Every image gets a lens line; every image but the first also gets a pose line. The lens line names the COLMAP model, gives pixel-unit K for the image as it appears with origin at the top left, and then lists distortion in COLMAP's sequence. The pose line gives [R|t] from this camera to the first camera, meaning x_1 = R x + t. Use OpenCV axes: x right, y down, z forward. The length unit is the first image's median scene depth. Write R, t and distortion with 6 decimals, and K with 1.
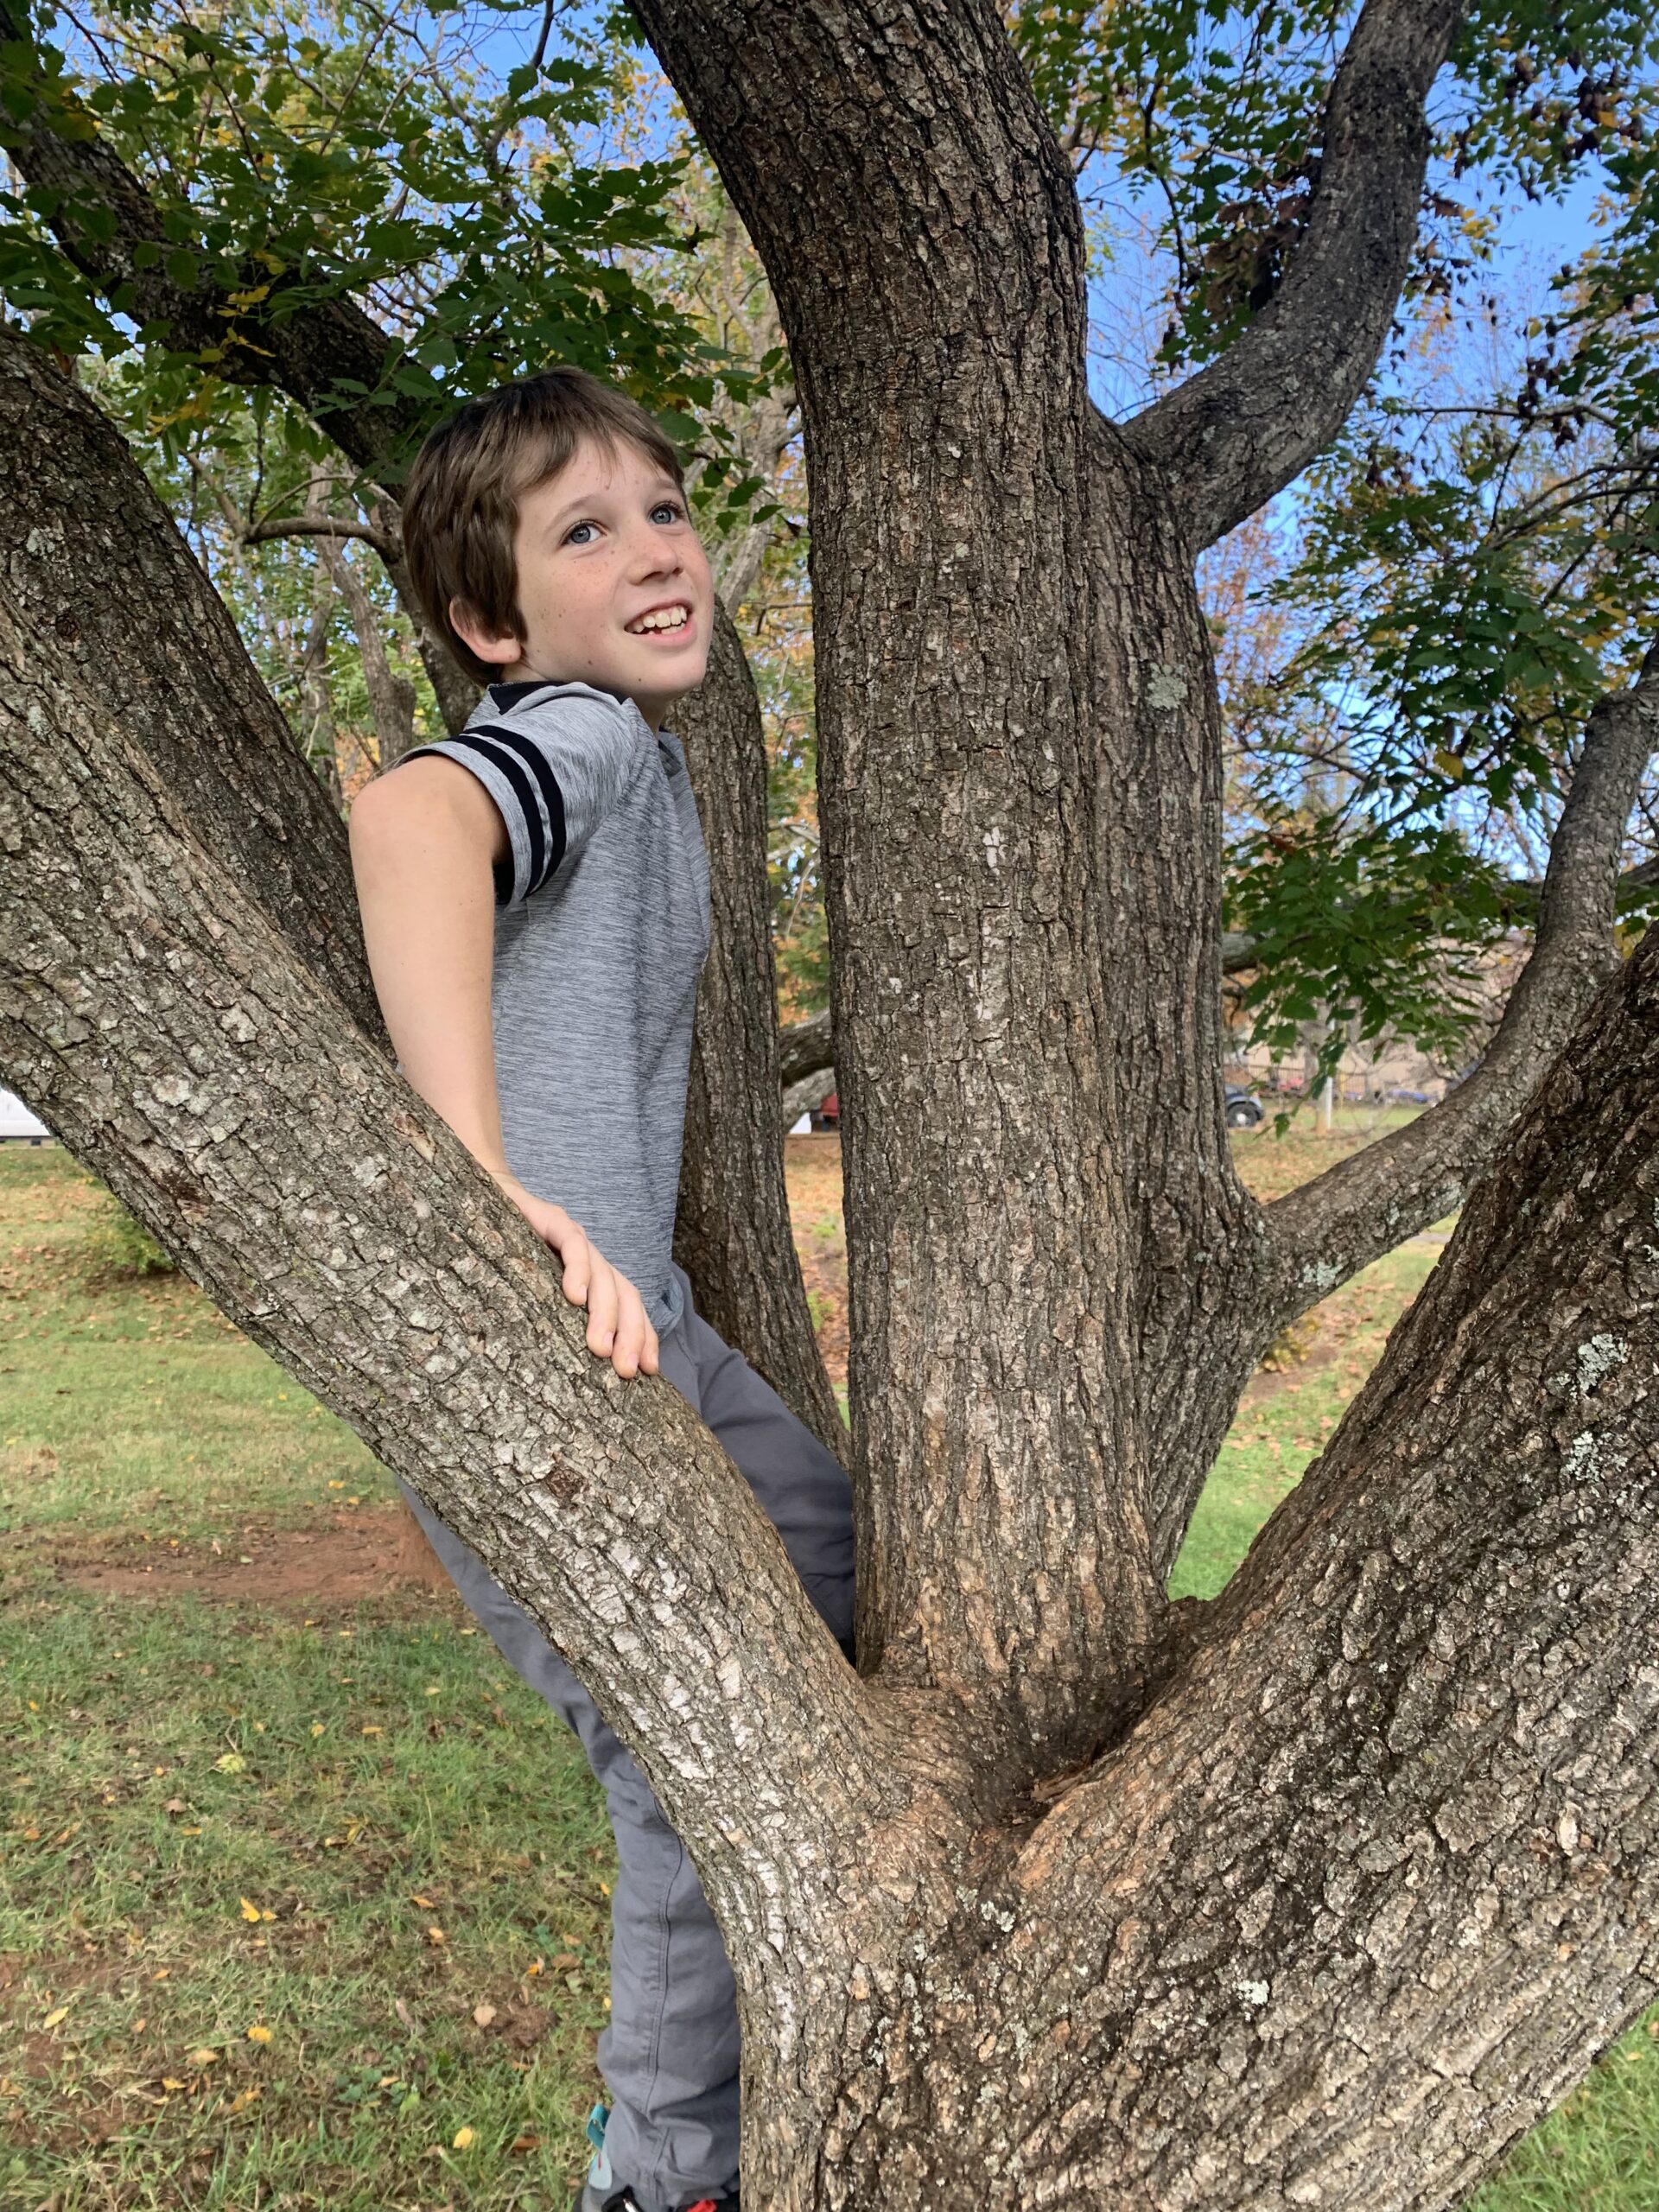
lens RADIAL K [[1669.2, 0, 829.9], [0, 1669.2, 1105.5], [0, 0, 1]] dist [0.005848, 0.001829]
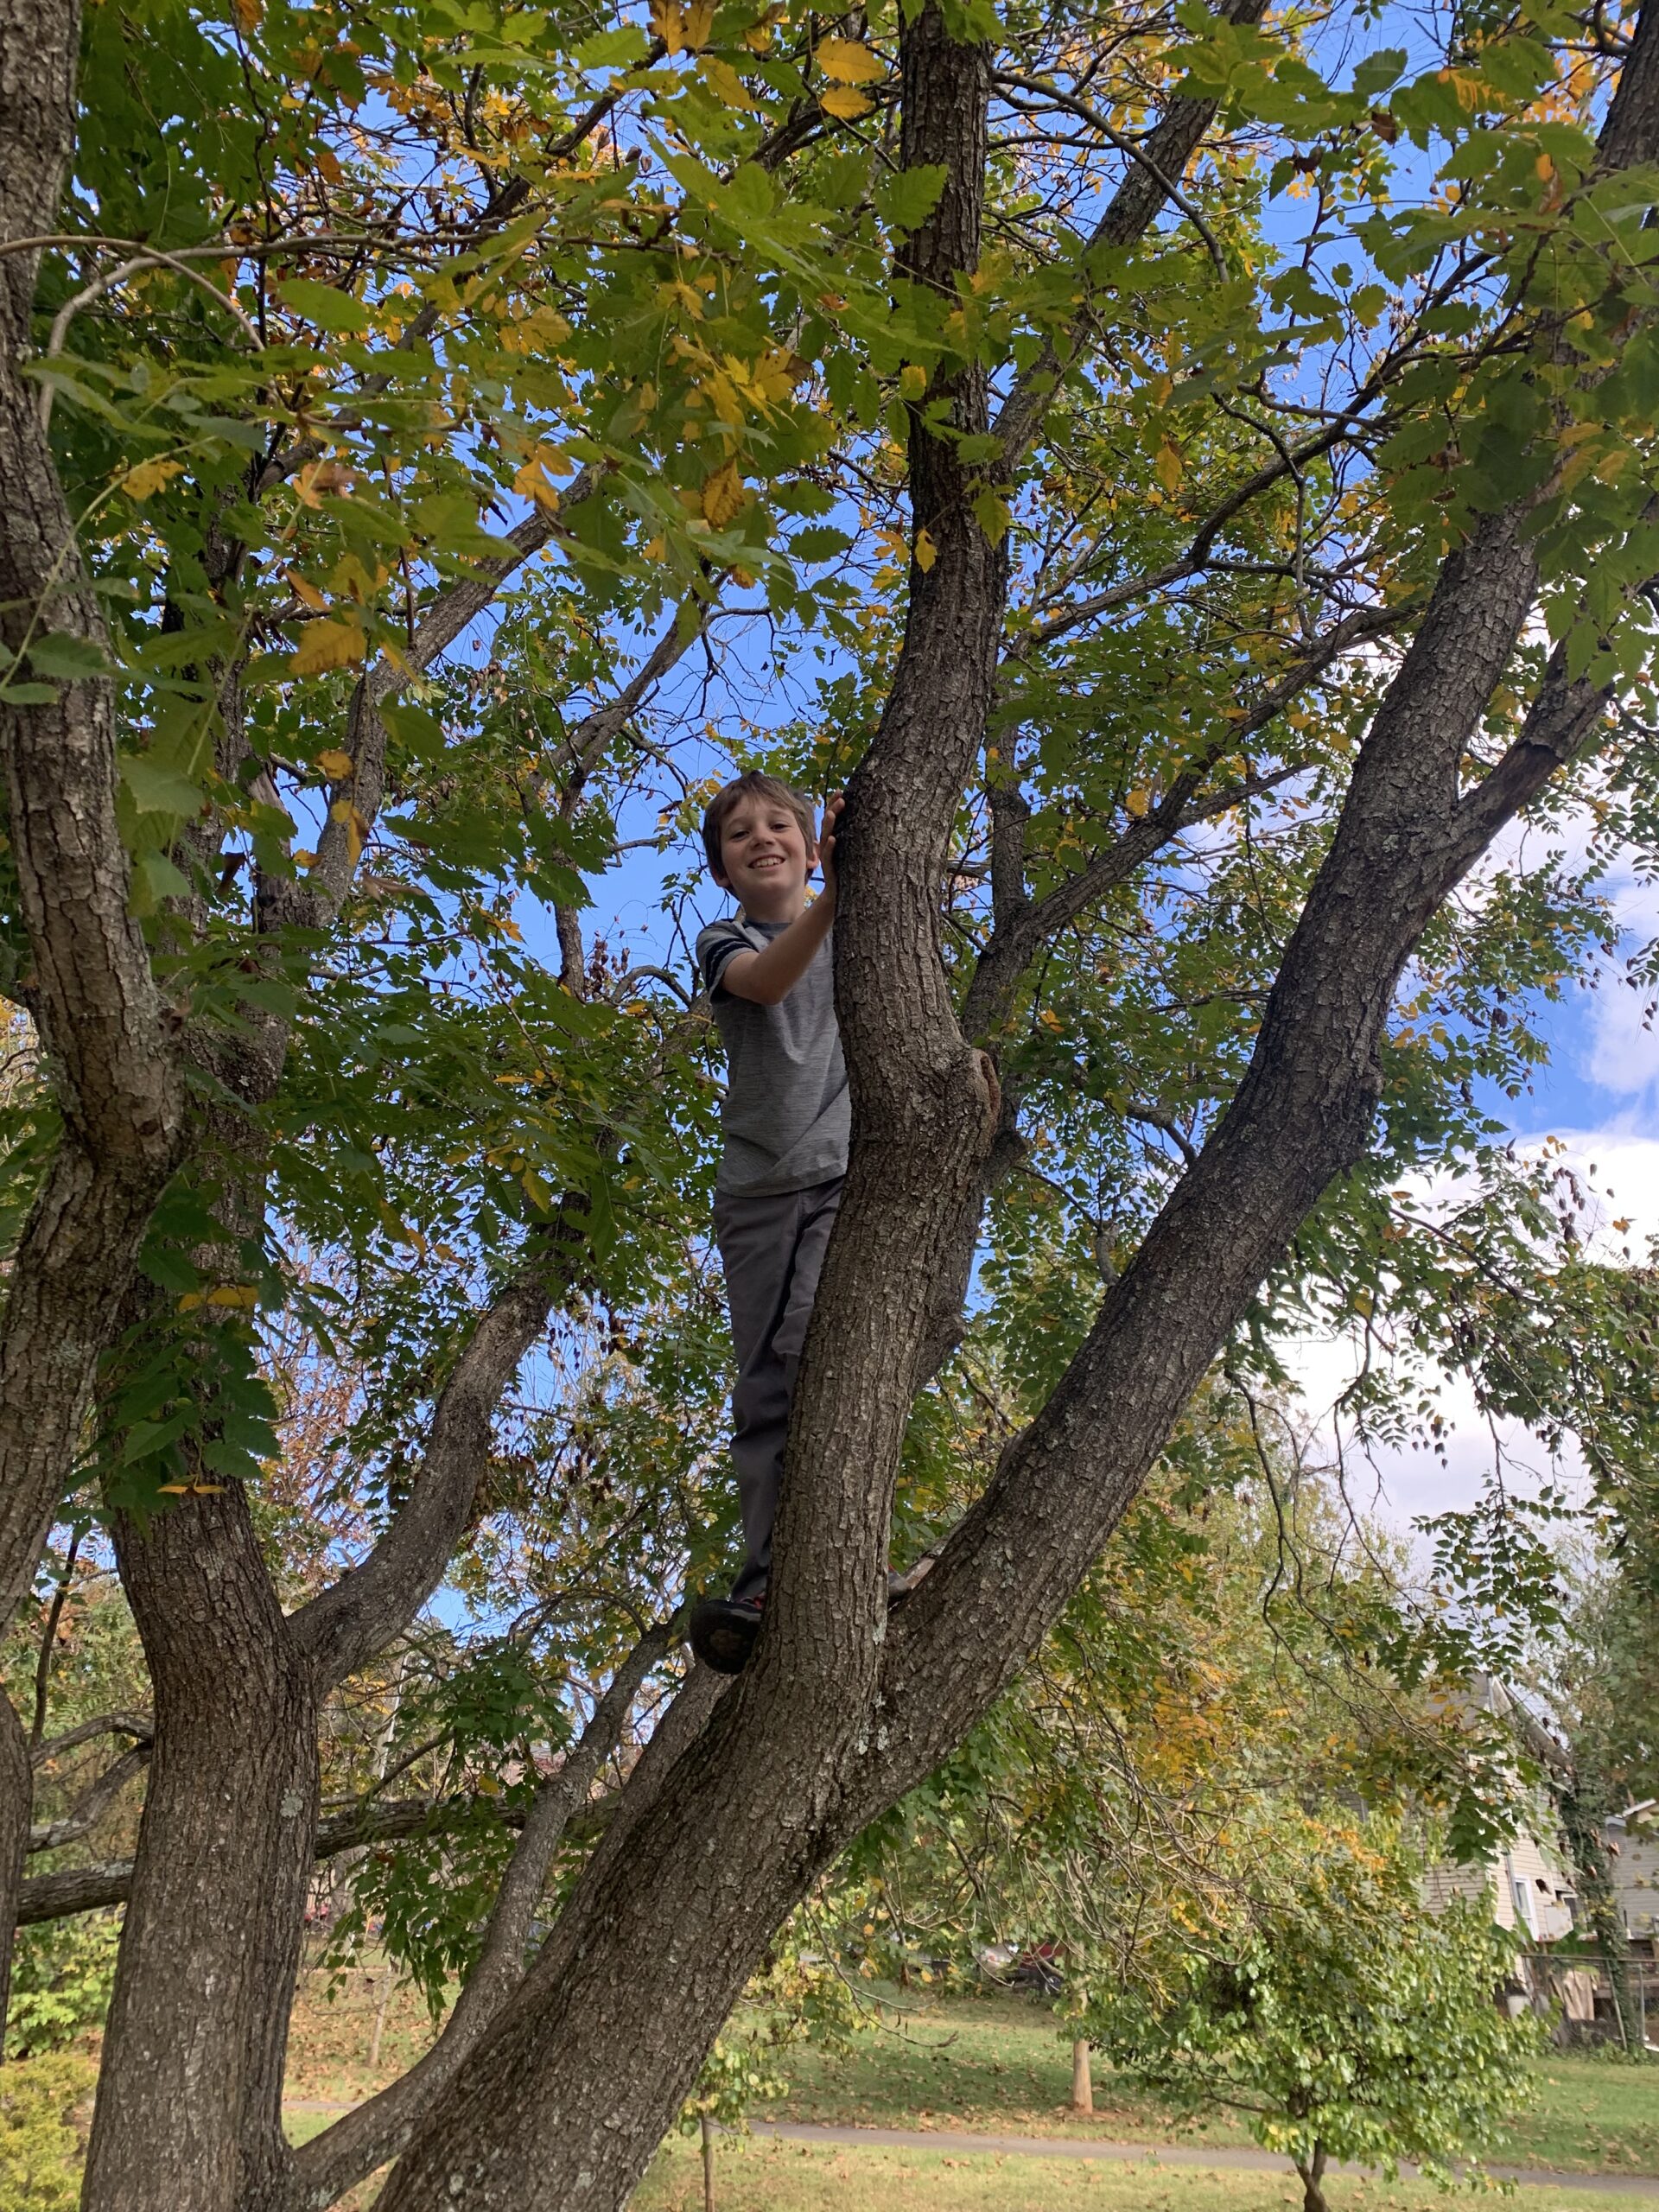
lens RADIAL K [[1669.2, 0, 834.9], [0, 1669.2, 1107.1], [0, 0, 1]] dist [0.005848, 0.001829]
pose [[0.855947, 0.254808, 0.449920, -0.307554], [-0.031102, 0.893940, -0.447105, -0.145111], [-0.516127, 0.368705, 0.773091, -0.991957]]
